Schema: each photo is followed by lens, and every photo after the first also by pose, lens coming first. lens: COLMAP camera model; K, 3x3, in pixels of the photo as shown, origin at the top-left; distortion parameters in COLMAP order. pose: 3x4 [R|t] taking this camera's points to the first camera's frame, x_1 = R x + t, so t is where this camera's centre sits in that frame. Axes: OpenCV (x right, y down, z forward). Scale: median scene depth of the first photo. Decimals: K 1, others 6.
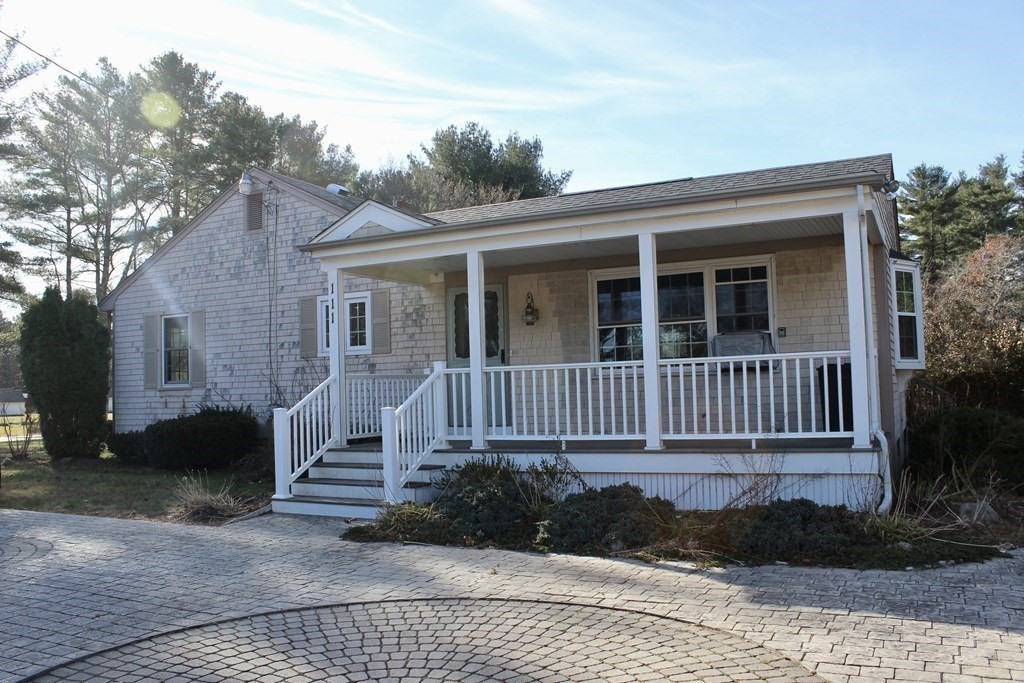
lens RADIAL K [[866.5, 0, 512.0], [0, 866.5, 345.9], [0, 0, 1]] dist [-0.173426, 0.163255]
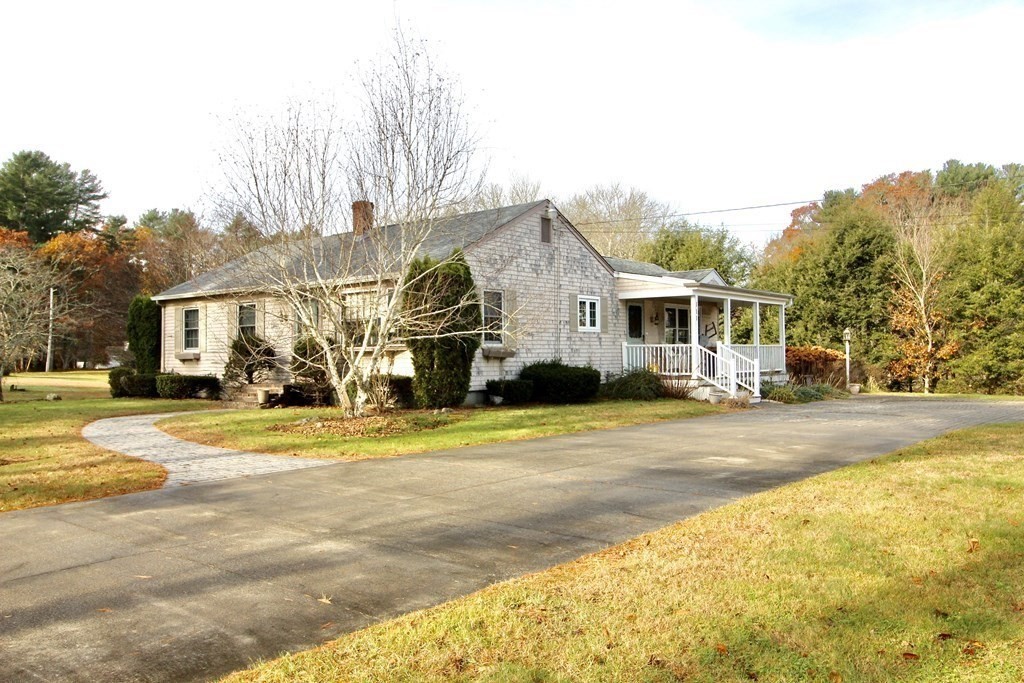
lens RADIAL K [[866.5, 0, 512.0], [0, 866.5, 345.9], [0, 0, 1]] dist [-0.173426, 0.163255]
pose [[0.194867, 0.036371, 0.980155, -1.930476], [-0.052963, 0.998244, -0.026513, 0.093721], [-0.979399, -0.046746, 0.196452, 0.815785]]
